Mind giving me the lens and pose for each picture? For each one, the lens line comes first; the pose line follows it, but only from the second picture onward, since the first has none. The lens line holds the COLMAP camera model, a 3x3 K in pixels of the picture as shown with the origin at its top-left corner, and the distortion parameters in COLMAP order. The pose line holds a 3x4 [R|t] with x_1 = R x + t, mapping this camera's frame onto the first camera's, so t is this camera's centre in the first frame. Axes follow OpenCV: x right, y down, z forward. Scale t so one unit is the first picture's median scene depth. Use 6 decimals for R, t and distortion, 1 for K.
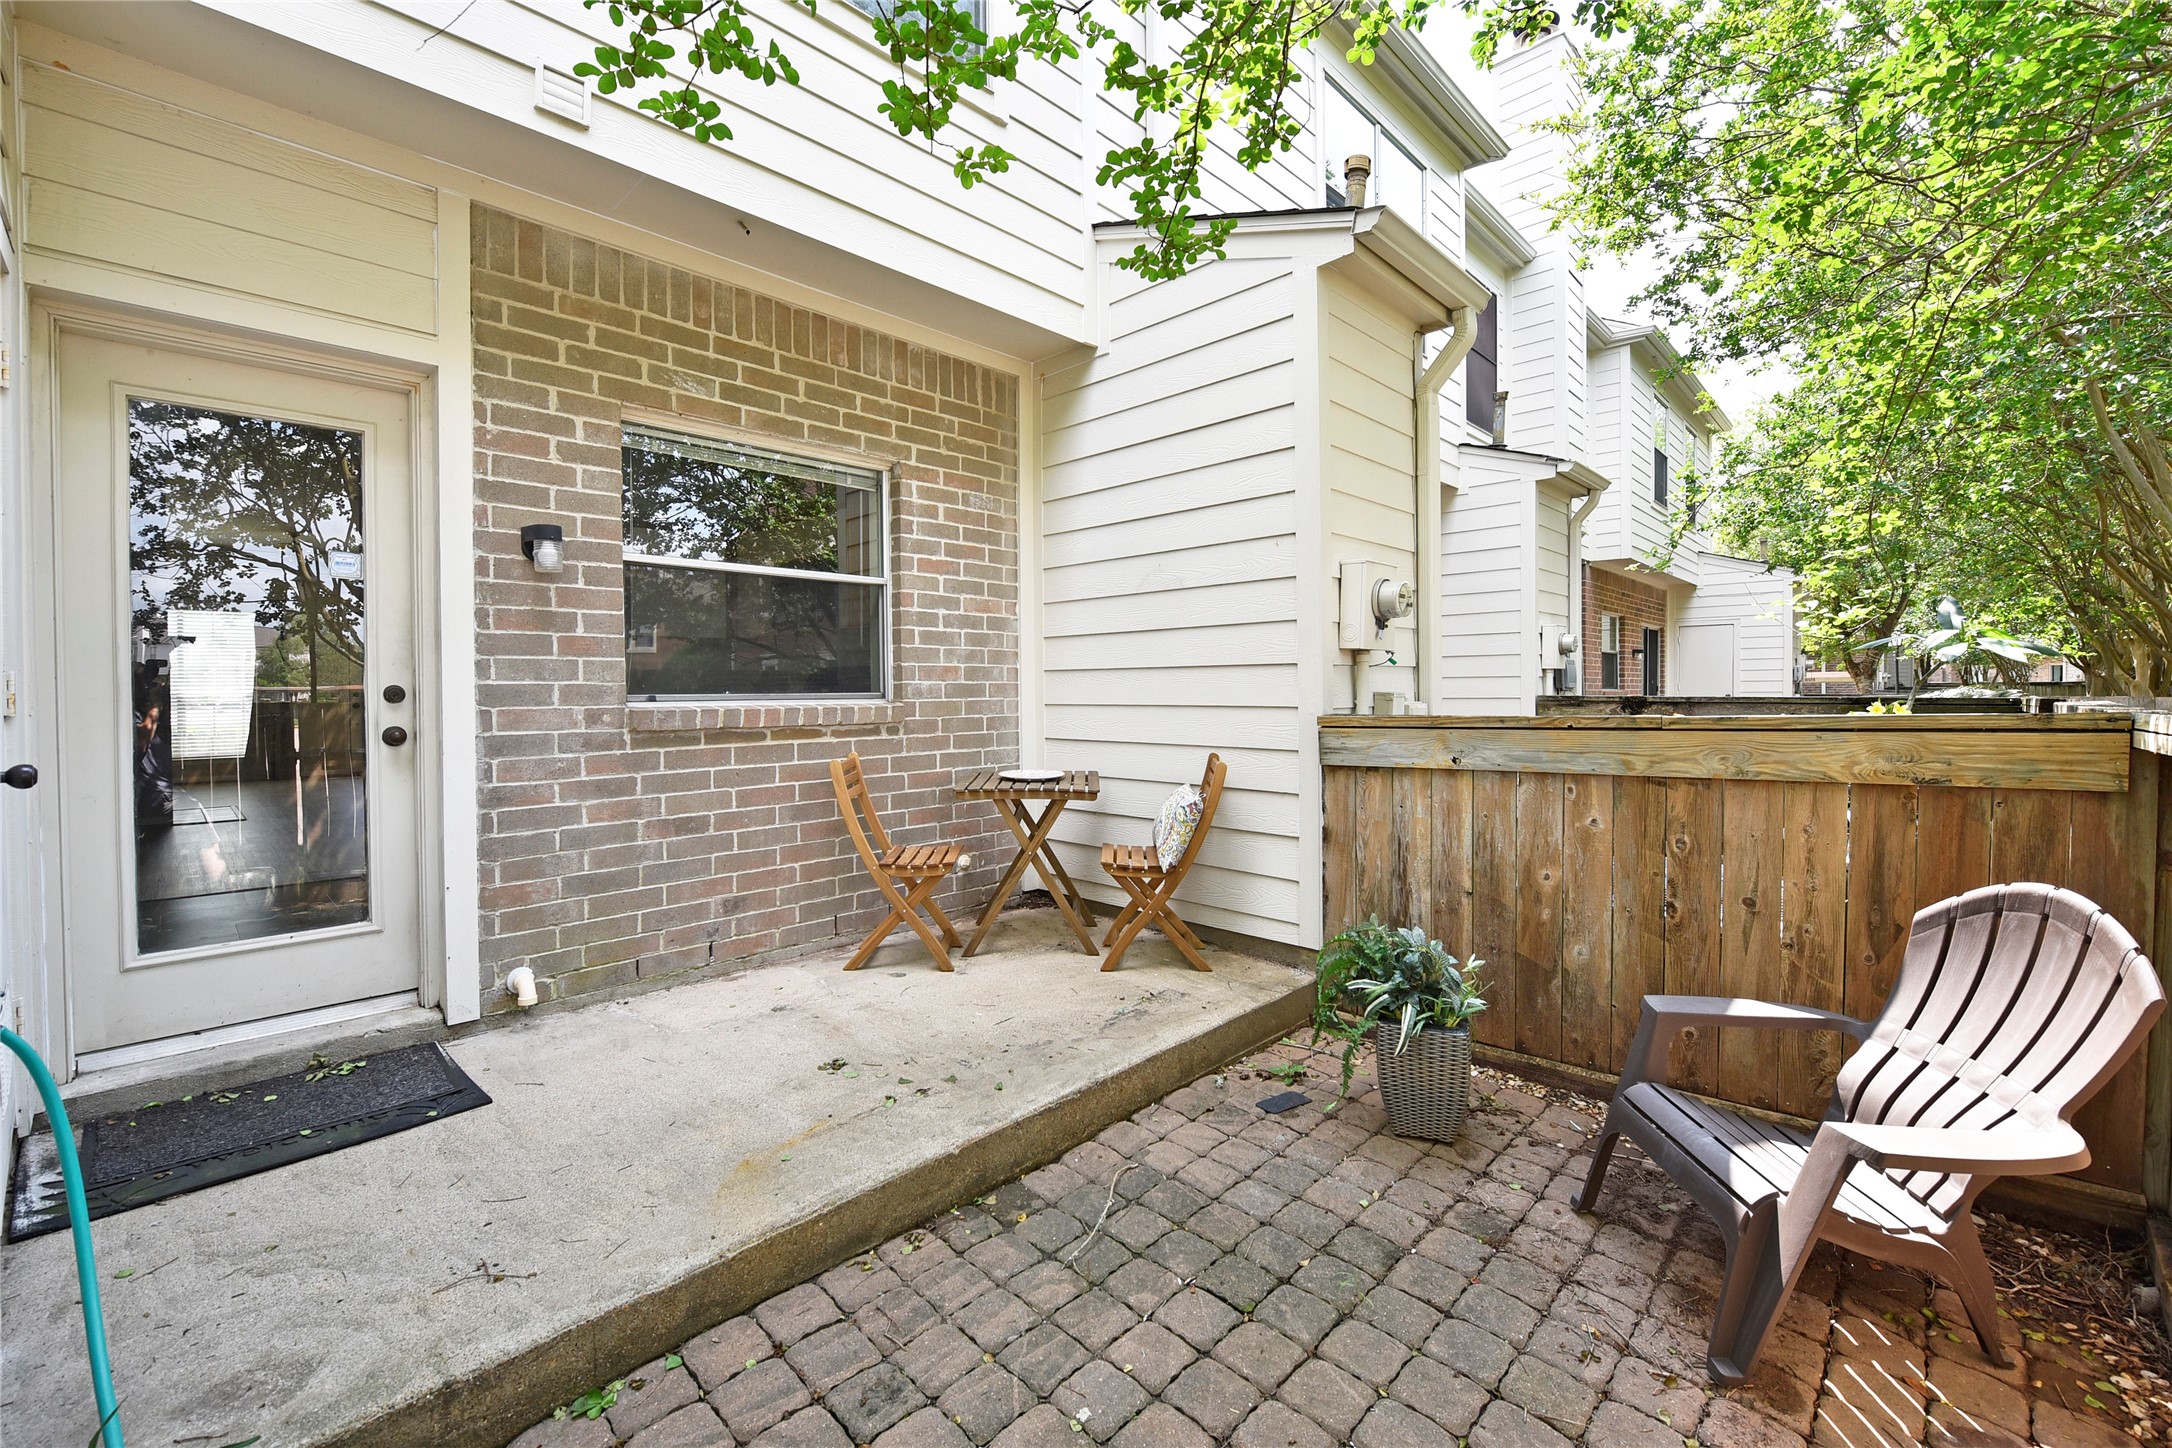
lens RADIAL K [[895.5, 0, 1084.0], [0, 895.5, 699.0], [0, 0, 1]] dist [-0.002021, -0.000196]
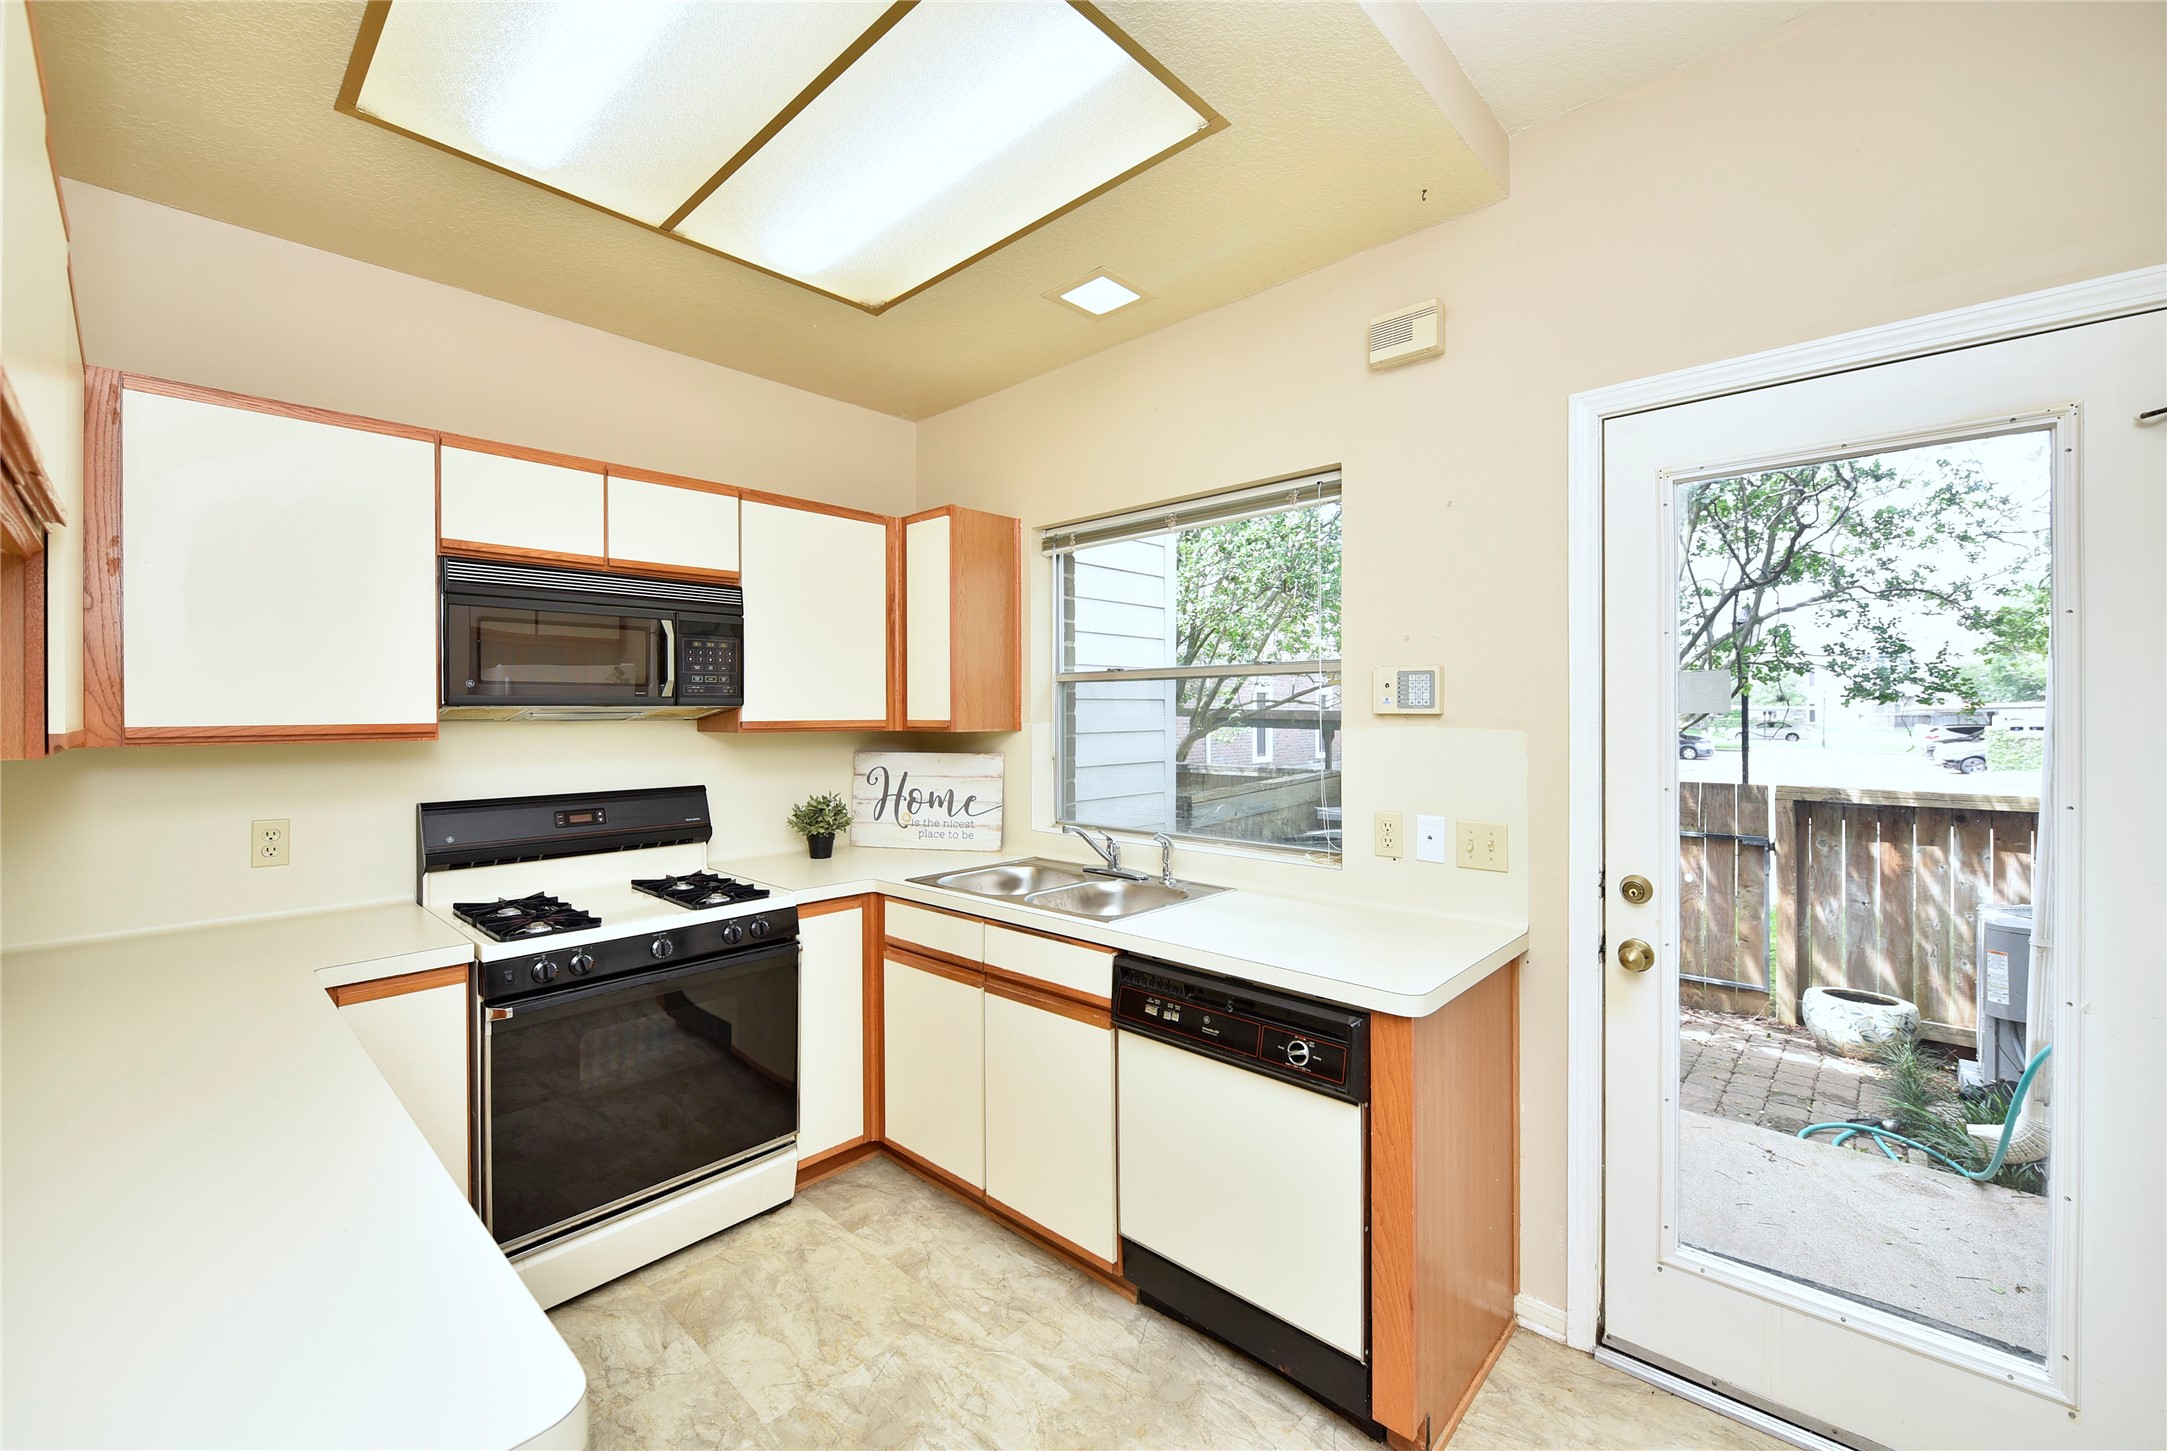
lens RADIAL K [[876.4, 0, 1081.2], [0, 876.4, 713.3], [0, 0, 1]] dist [-0.003616, -0.000095]
pose [[-0.026549, 0.005506, 0.999632, -1.405933], [0.016561, 0.999850, -0.005068, -0.137120], [-0.999510, 0.016421, -0.026636, 1.432253]]
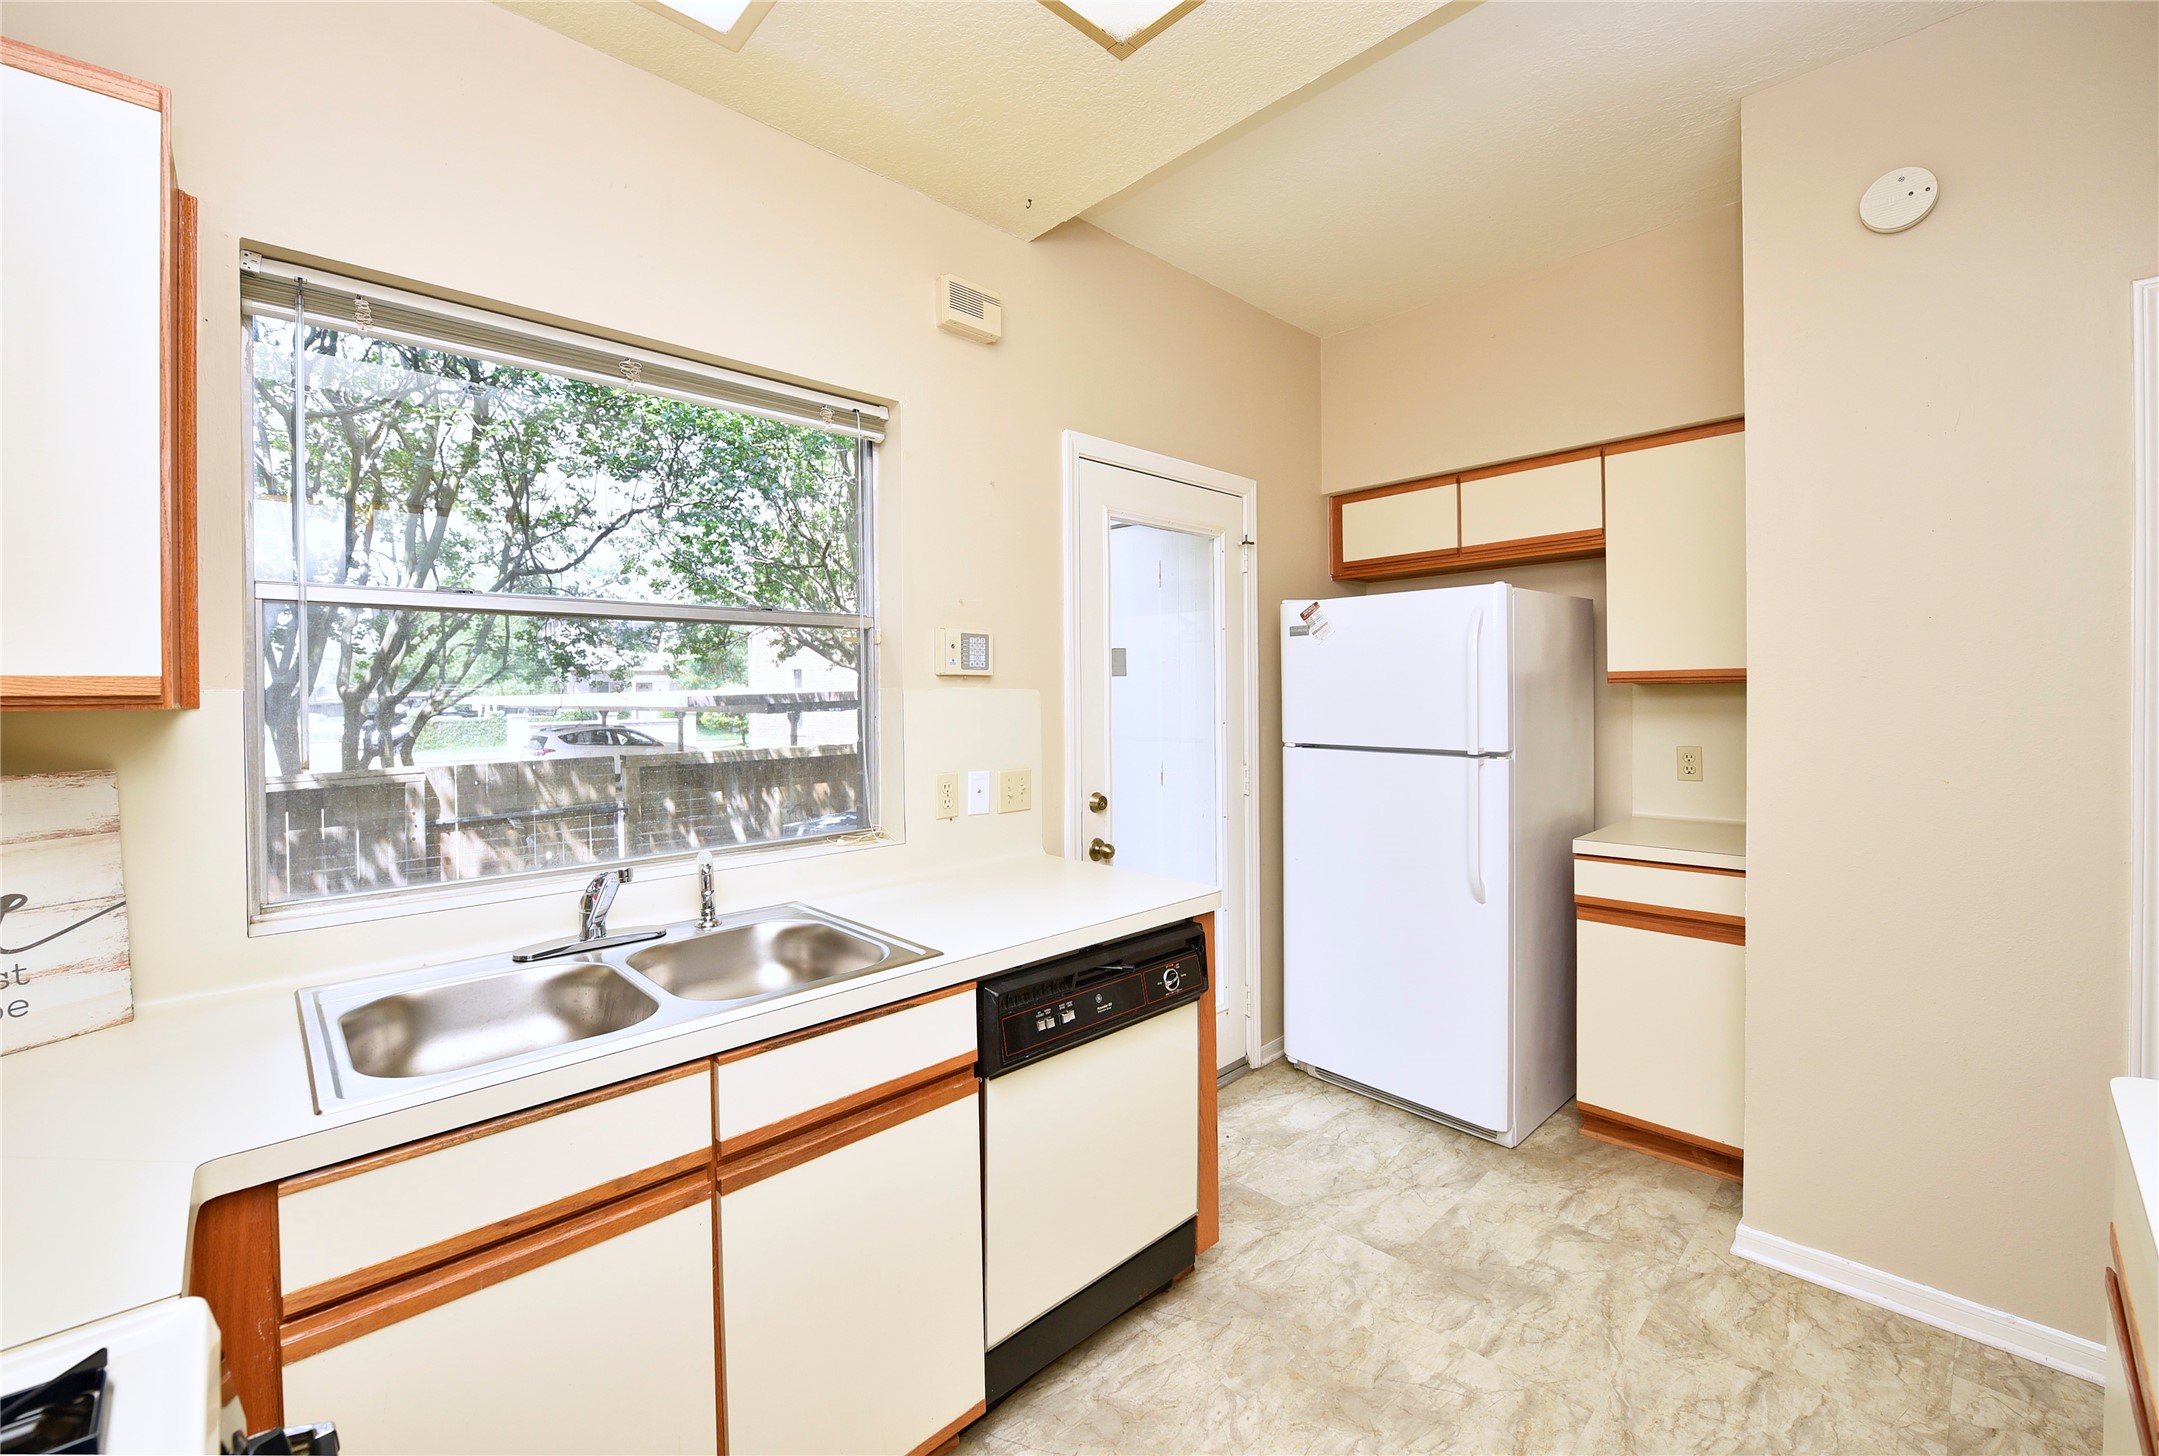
lens RADIAL K [[877.7, 0, 1079.5], [0, 877.7, 696.4], [0, 0, 1]] dist [-0.011848, -0.000078]
pose [[-0.999349, 0.016012, 0.032314, -0.787528], [0.016559, 0.999723, 0.016717, -0.128054], [-0.032038, 0.017241, -0.999338, 1.904800]]
